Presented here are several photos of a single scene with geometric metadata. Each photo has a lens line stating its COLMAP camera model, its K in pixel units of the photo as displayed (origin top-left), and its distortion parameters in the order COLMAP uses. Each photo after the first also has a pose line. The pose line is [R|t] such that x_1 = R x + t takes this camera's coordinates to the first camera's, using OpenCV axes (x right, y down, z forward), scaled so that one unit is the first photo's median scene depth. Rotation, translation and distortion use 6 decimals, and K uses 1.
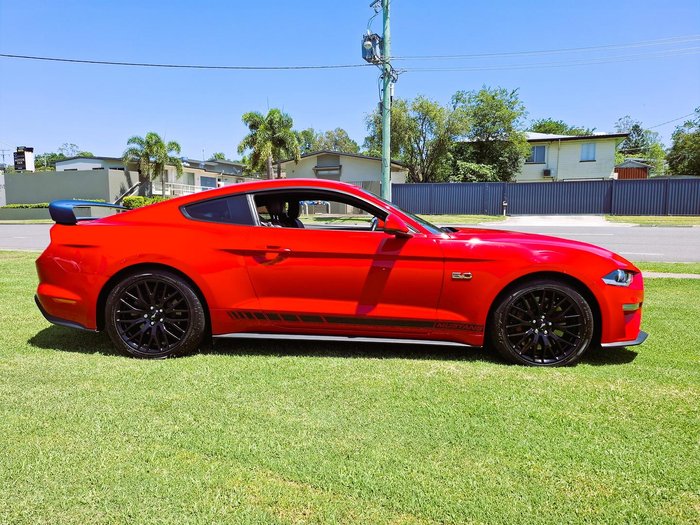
lens RADIAL K [[503.7, 0, 350.0], [0, 503.7, 262.5], [0, 0, 1]] dist [0.037961, -0.048806]
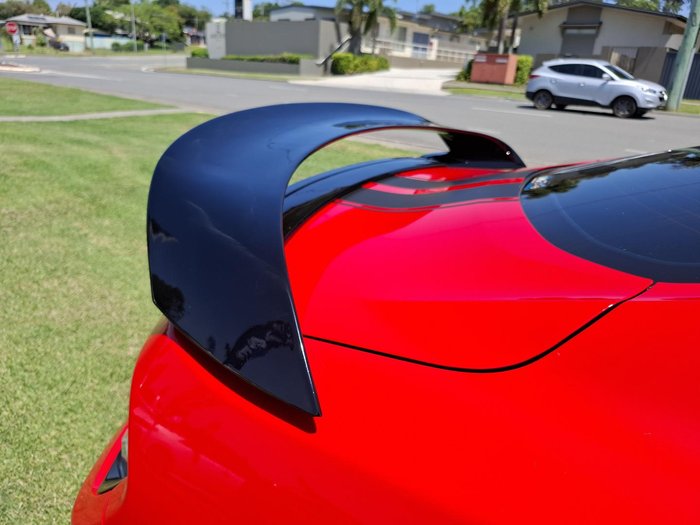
lens RADIAL K [[503.7, 0, 350.0], [0, 503.7, 262.5], [0, 0, 1]] dist [0.037961, -0.048806]
pose [[0.928635, 0.182193, -0.323176, -0.048637], [-0.094593, 0.958594, 0.268607, -0.014842], [0.358733, -0.218868, 0.907418, 0.089619]]
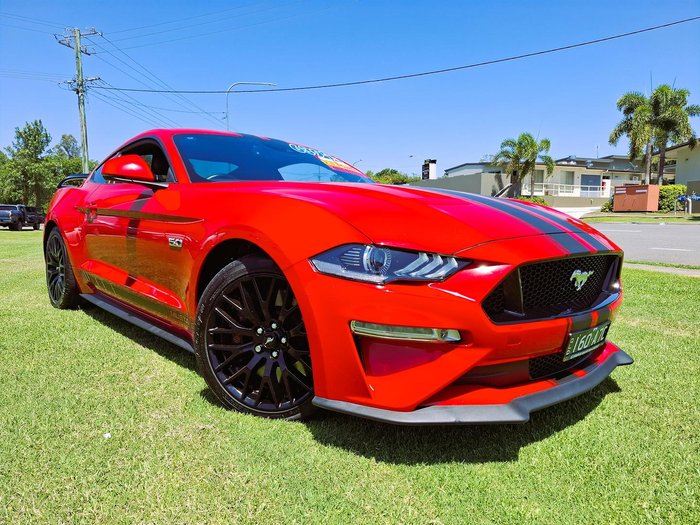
lens RADIAL K [[496.5, 0, 350.0], [0, 496.5, 262.5], [0, 0, 1]] dist [0.085051, -0.067324]
pose [[0.709852, 0.066448, -0.701209, 0.075586], [-0.072688, 0.997136, 0.020907, 0.001653], [0.700590, 0.036129, 0.712649, 0.061383]]
